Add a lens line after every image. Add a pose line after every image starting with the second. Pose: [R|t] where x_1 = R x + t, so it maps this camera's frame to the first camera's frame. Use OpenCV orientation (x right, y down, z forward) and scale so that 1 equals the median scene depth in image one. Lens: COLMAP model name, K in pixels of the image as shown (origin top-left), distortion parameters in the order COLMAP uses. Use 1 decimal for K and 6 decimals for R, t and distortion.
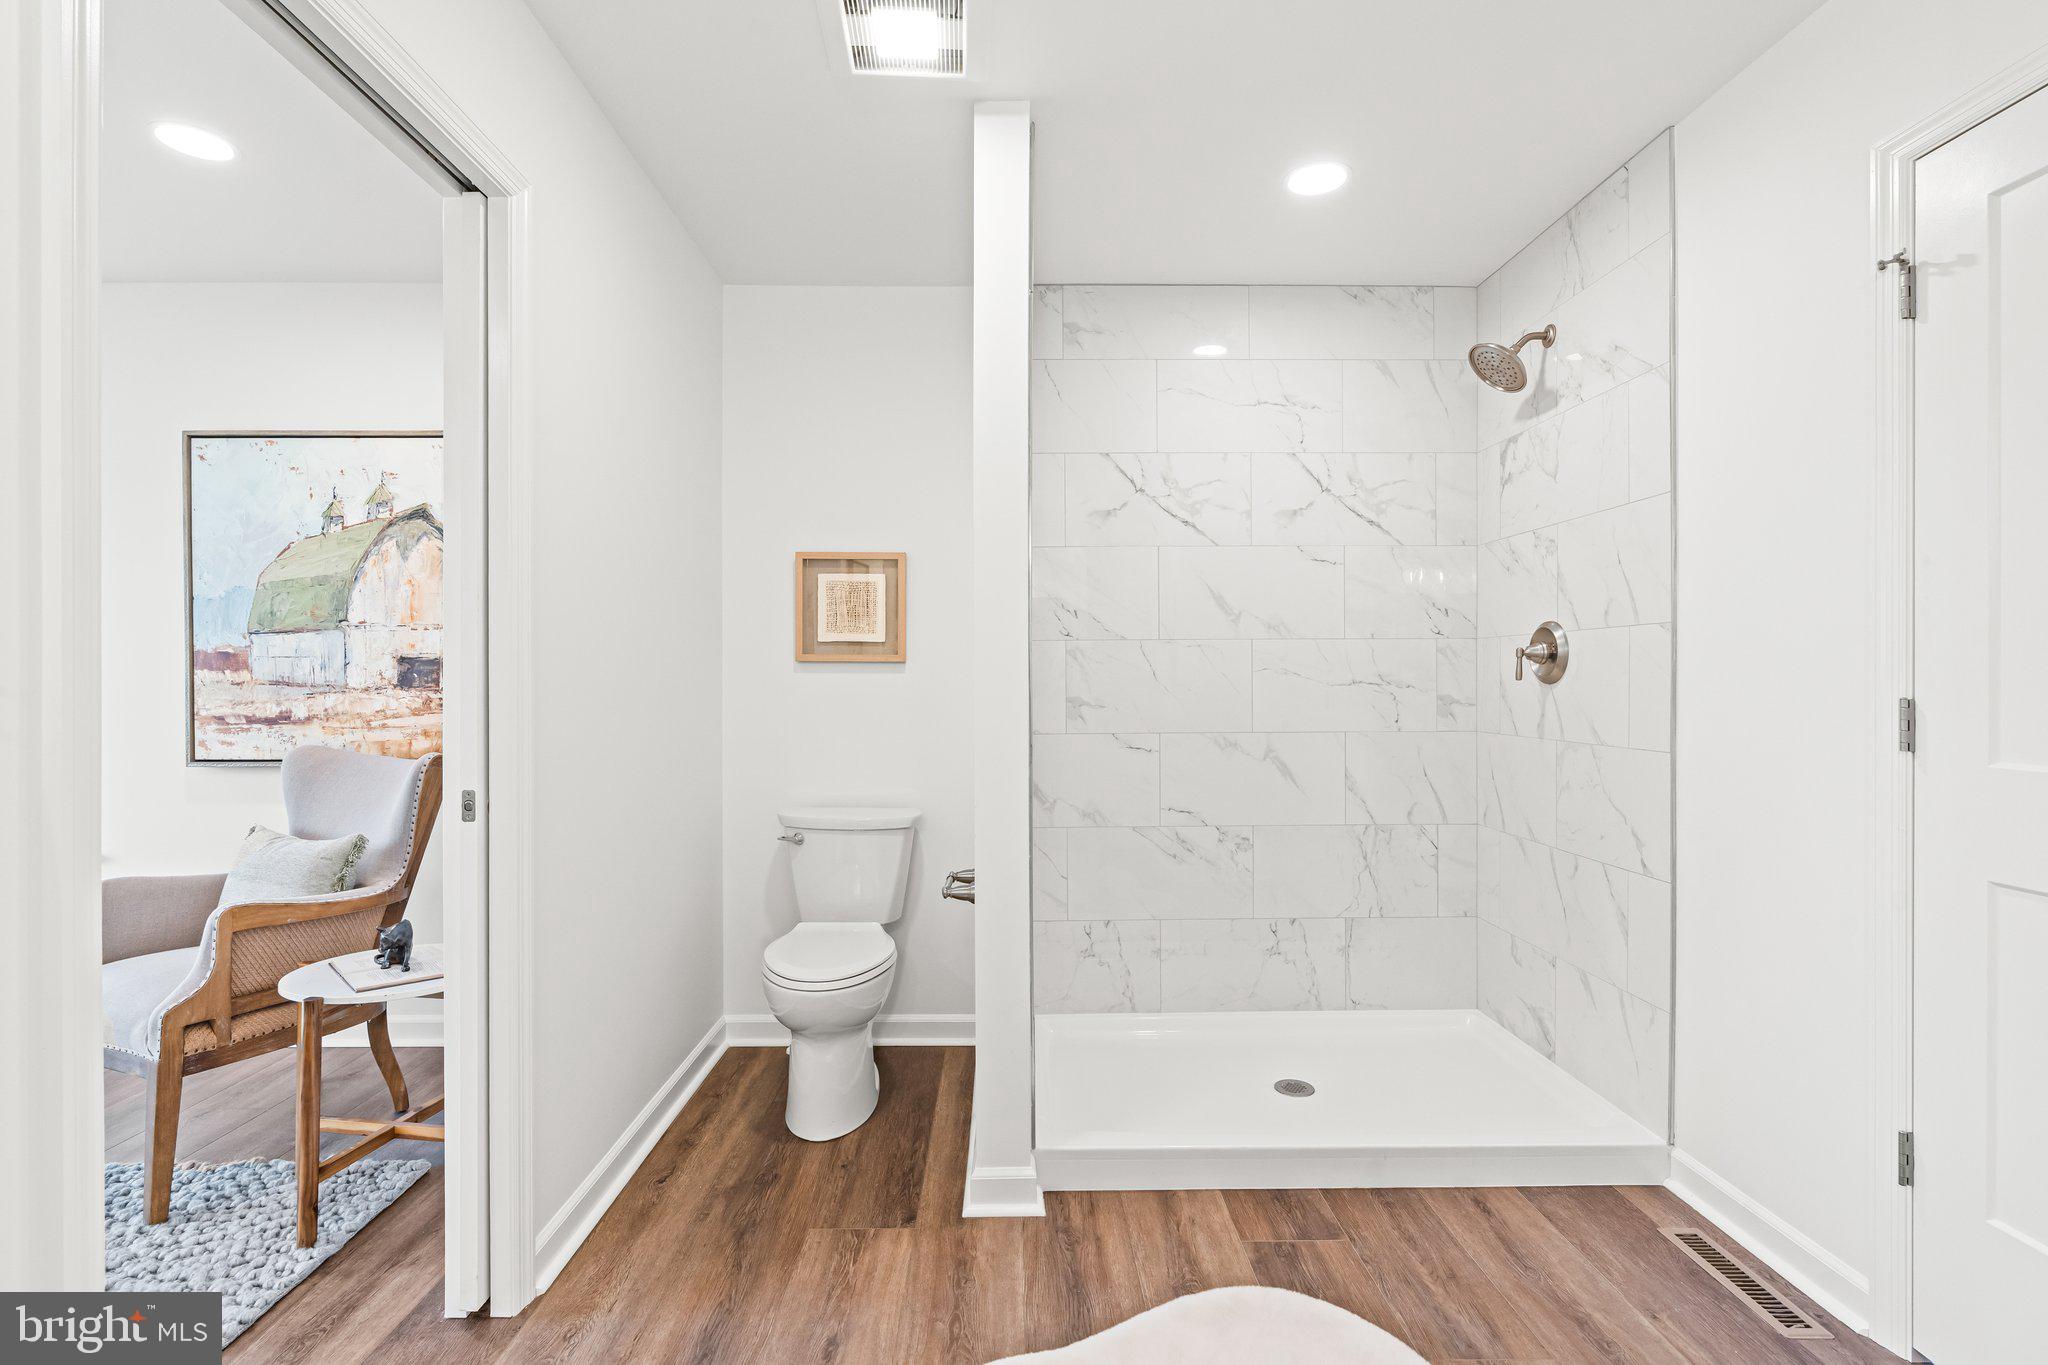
lens RADIAL K [[941.7, 0, 1026.0], [0, 941.7, 683.8], [0, 0, 1]] dist [-0.014279, 0.002050]
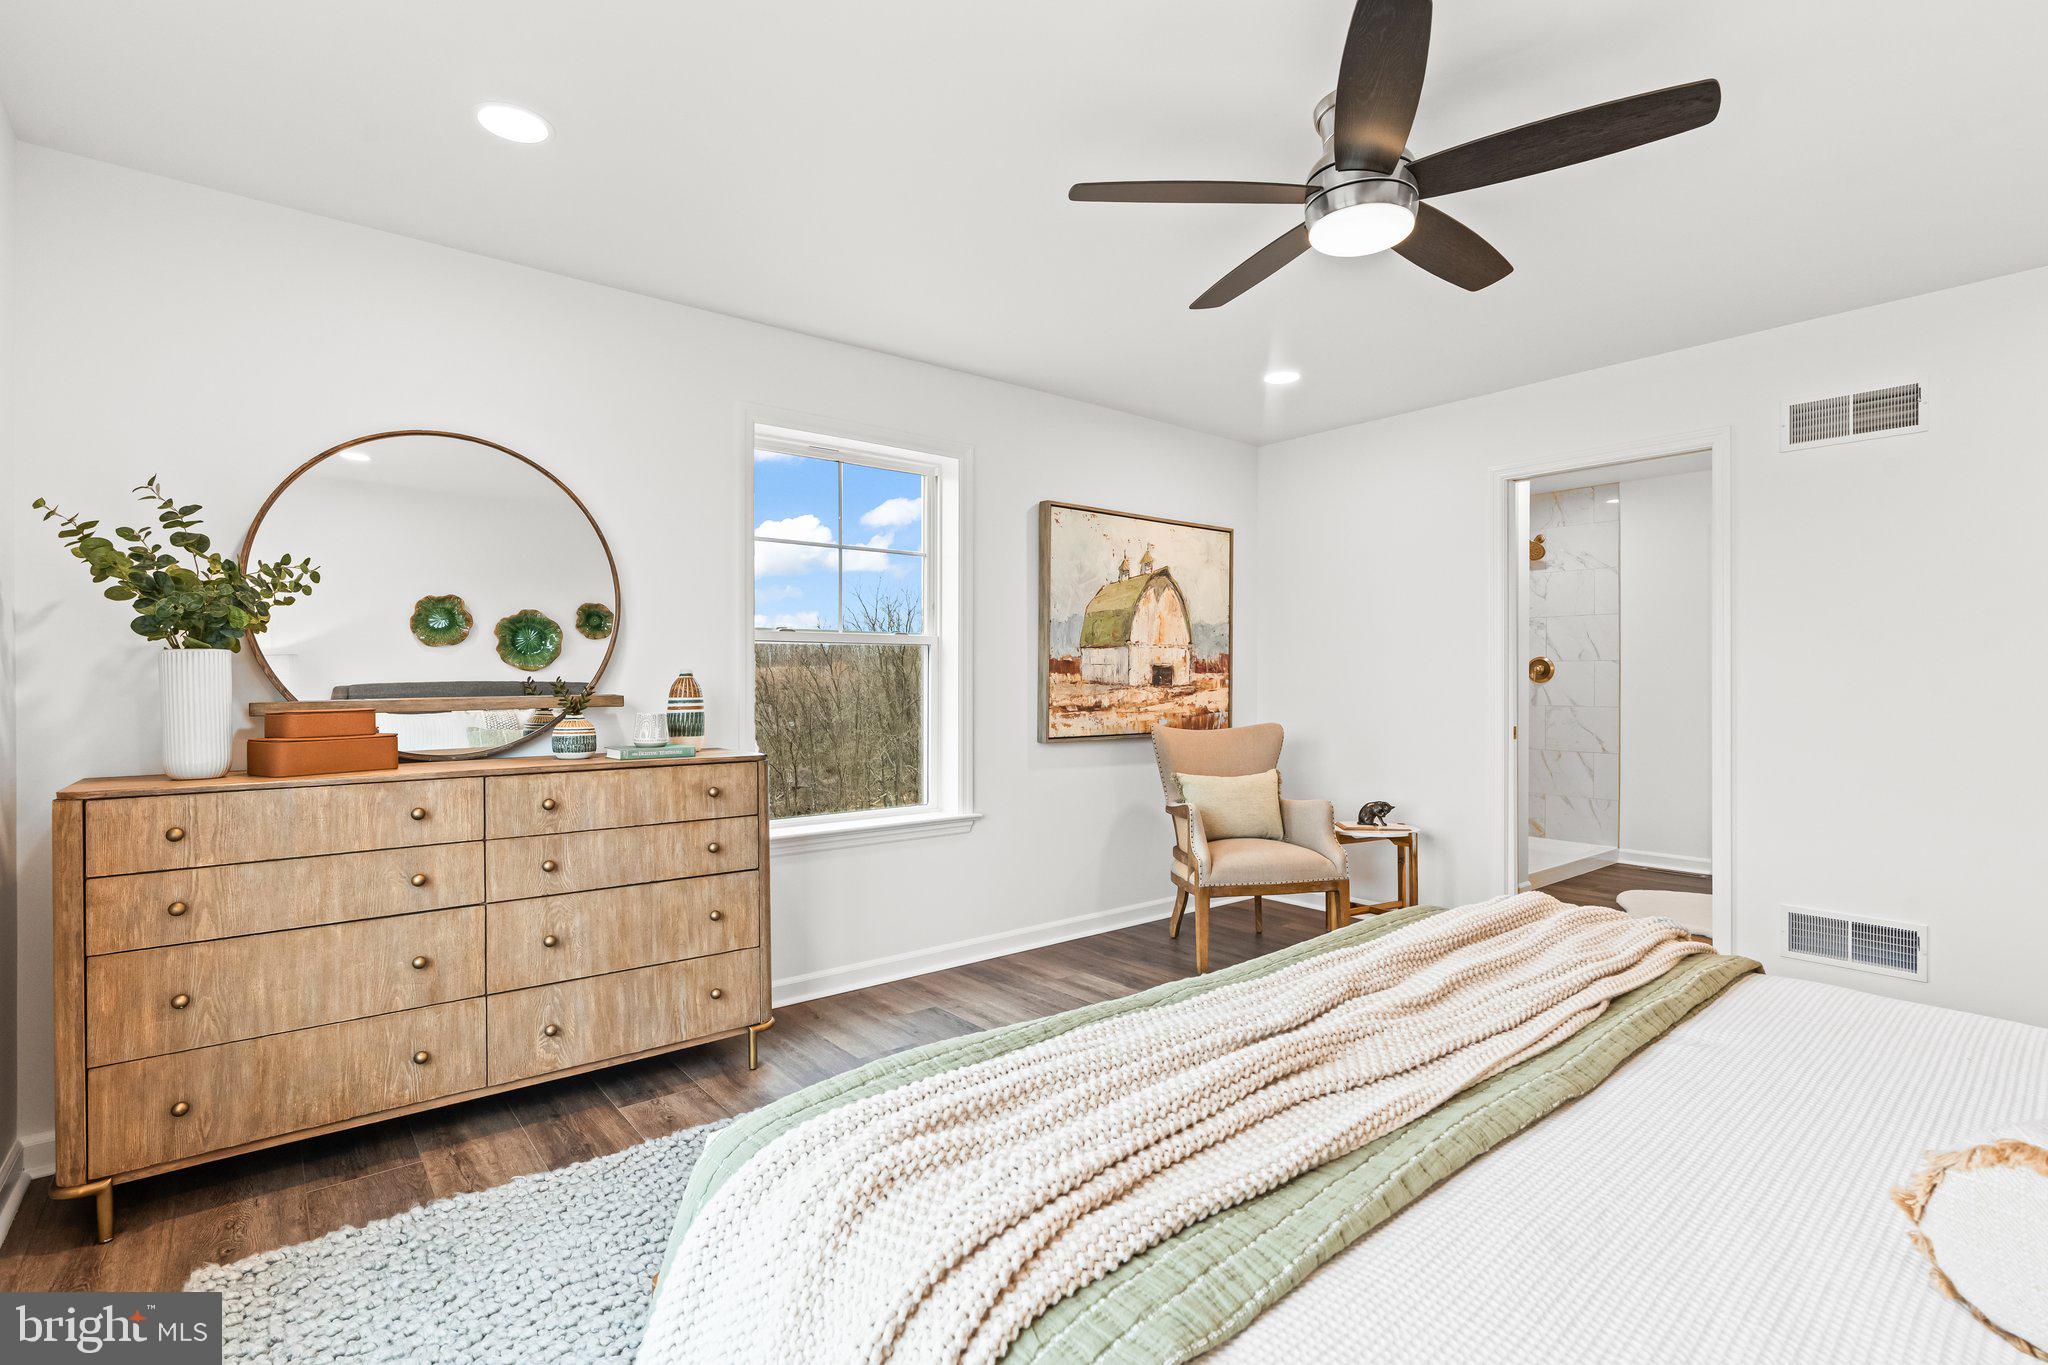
lens RADIAL K [[941.7, 0, 1021.9], [0, 941.7, 677.7], [0, 0, 1]] dist [-0.014279, 0.002050]
pose [[0.789918, 0.002698, 0.613206, -1.782839], [0.000127, 0.999990, -0.004564, -0.001505], [-0.613212, 0.003684, 0.789910, -0.080352]]
